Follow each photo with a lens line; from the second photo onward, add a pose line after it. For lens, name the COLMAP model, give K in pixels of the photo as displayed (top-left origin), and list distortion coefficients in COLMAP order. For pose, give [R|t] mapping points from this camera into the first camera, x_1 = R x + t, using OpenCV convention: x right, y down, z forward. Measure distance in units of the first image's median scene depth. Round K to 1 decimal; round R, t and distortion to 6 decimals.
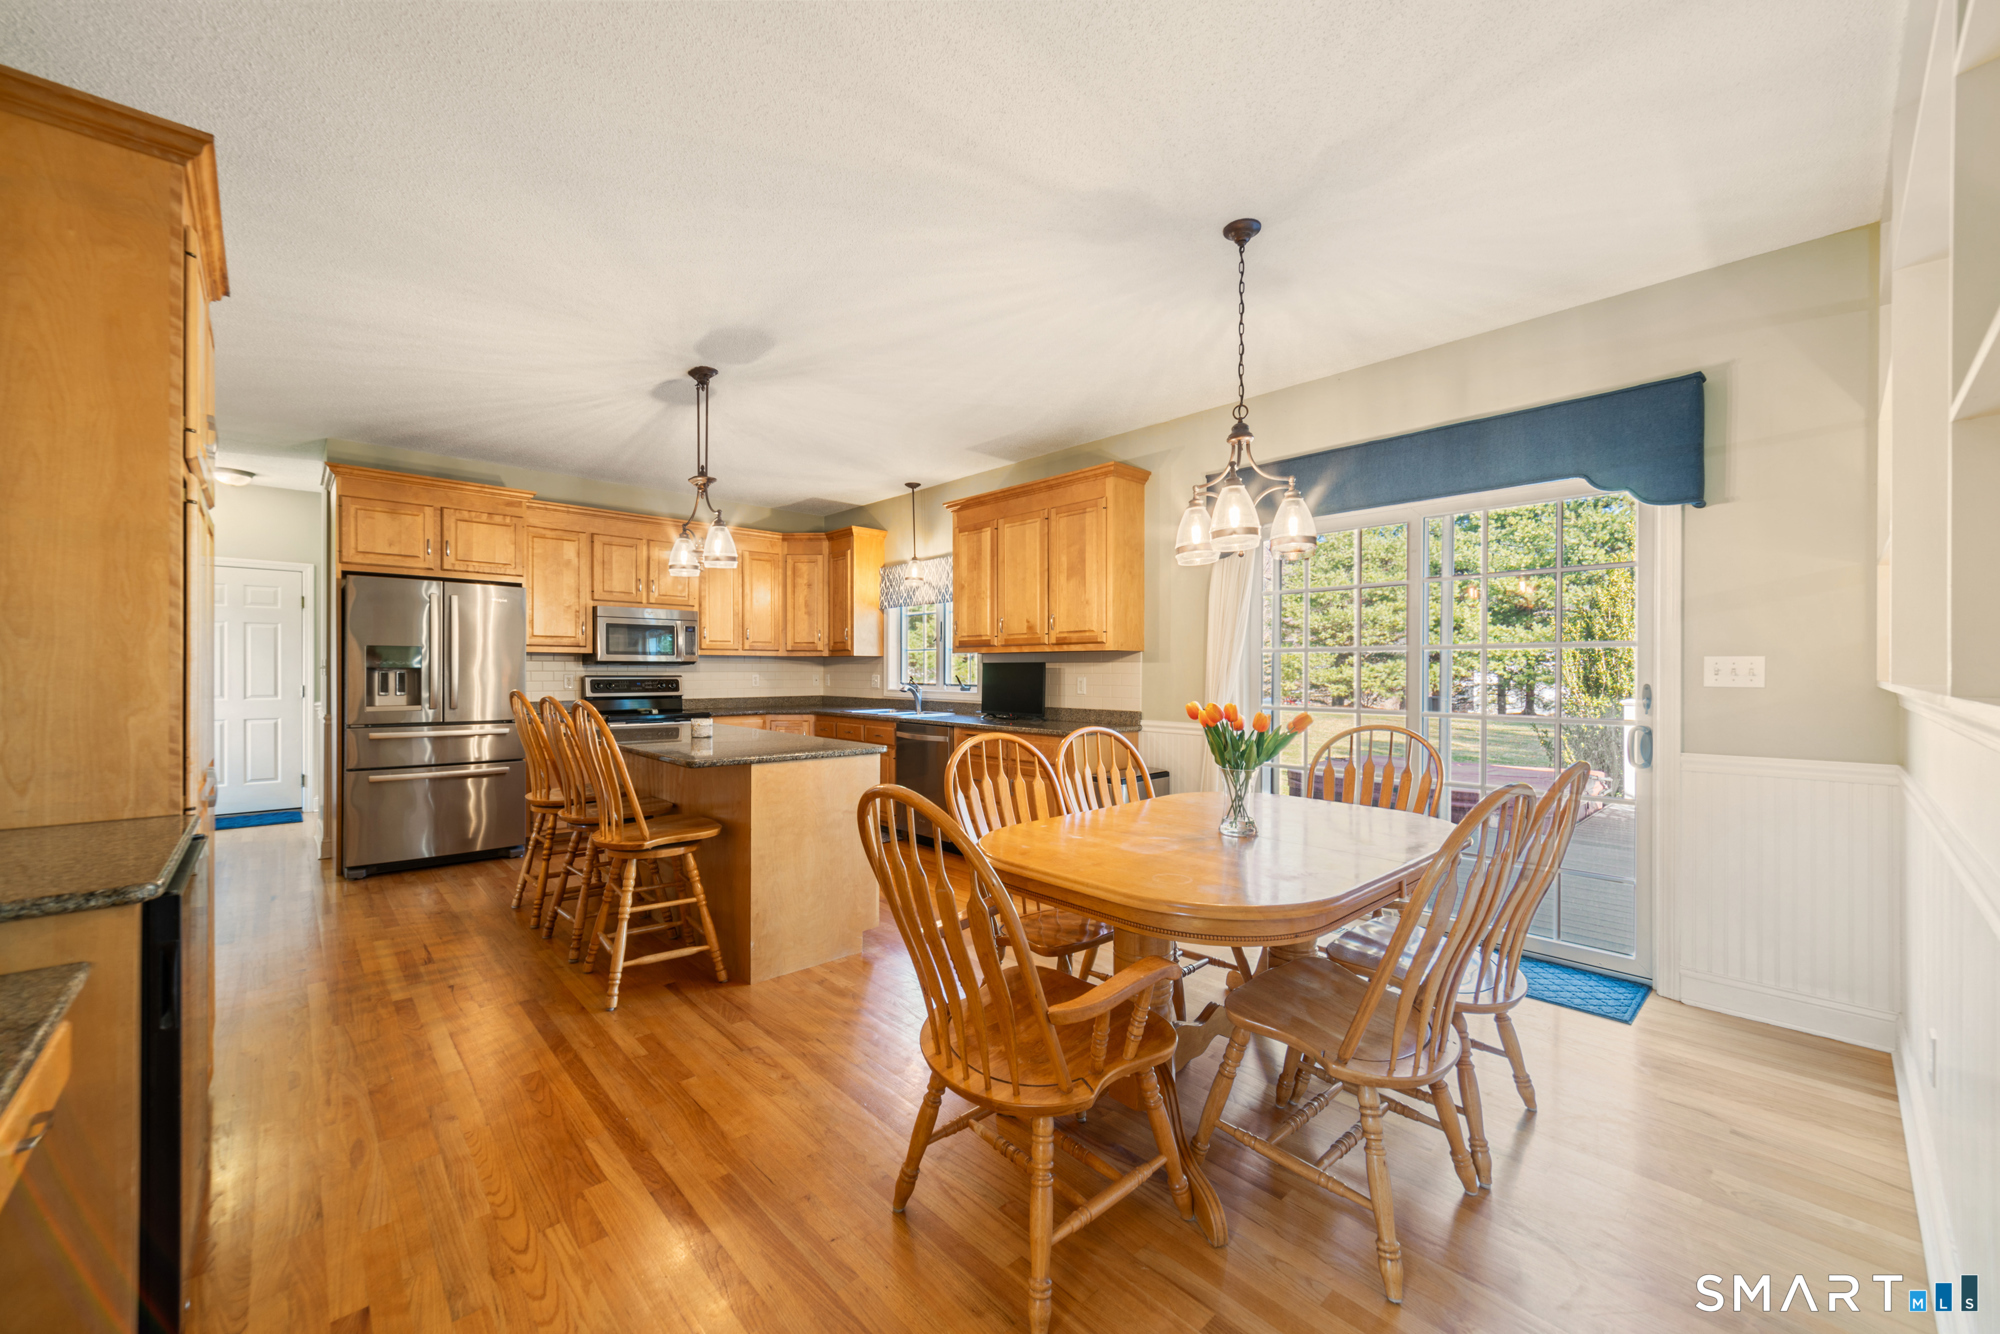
lens RADIAL K [[772.8, 0, 1000.0], [0, 772.8, 667.0], [0, 0, 1]] dist [-0.000556, 0.000015]
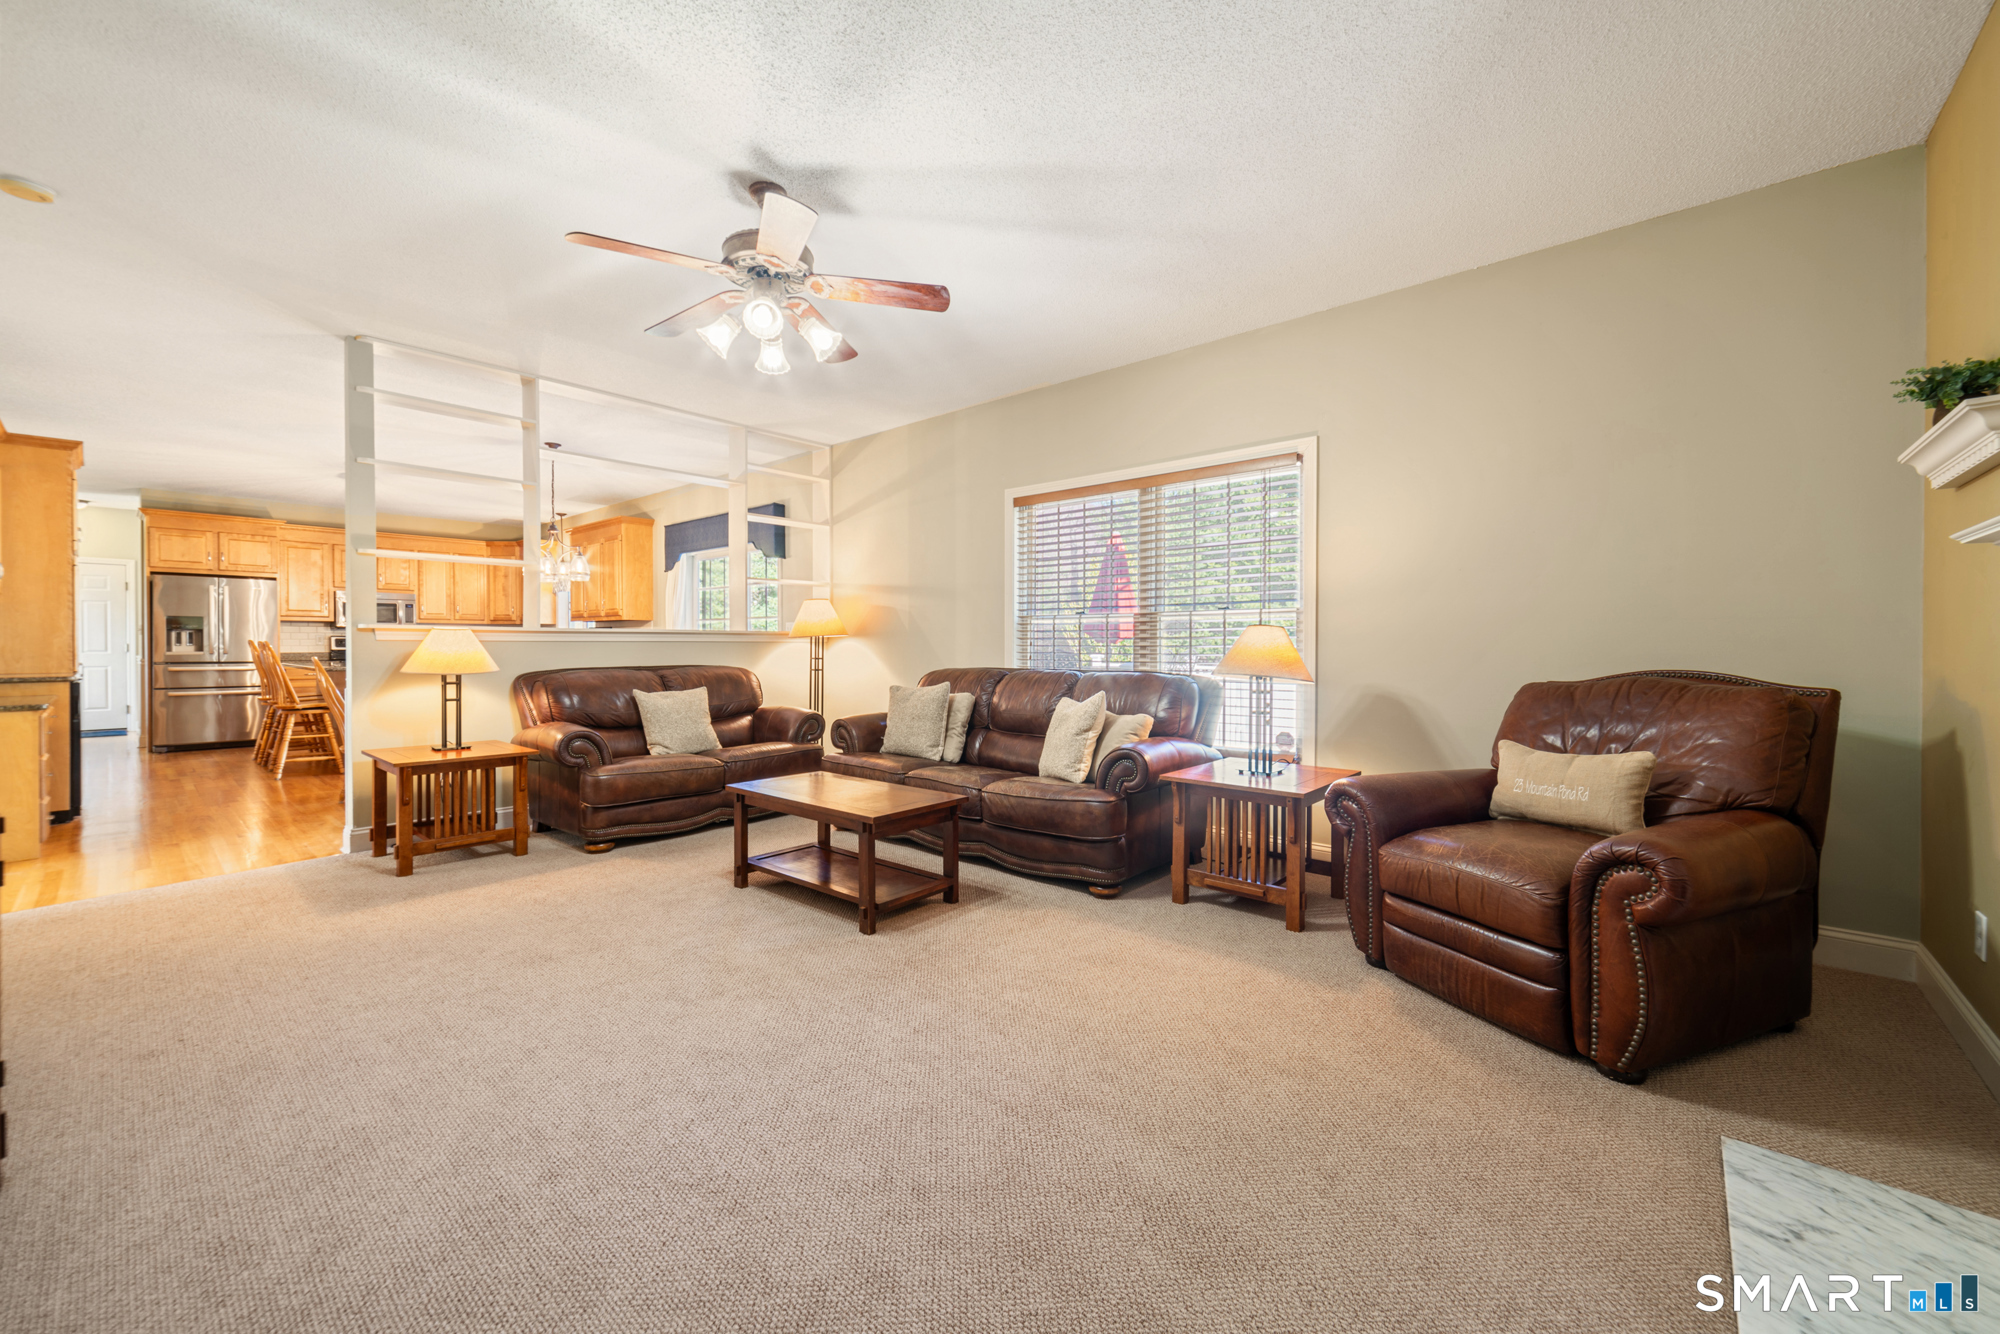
lens RADIAL K [[781.1, 0, 1005.6], [0, 781.1, 648.8], [0, 0, 1]] dist [0.000180, -0.000025]
pose [[0.994684, 0.000079, 0.102978, 0.776782], [-0.001126, 0.999948, 0.010107, 0.023914], [-0.102972, -0.010169, 0.994632, -0.833553]]
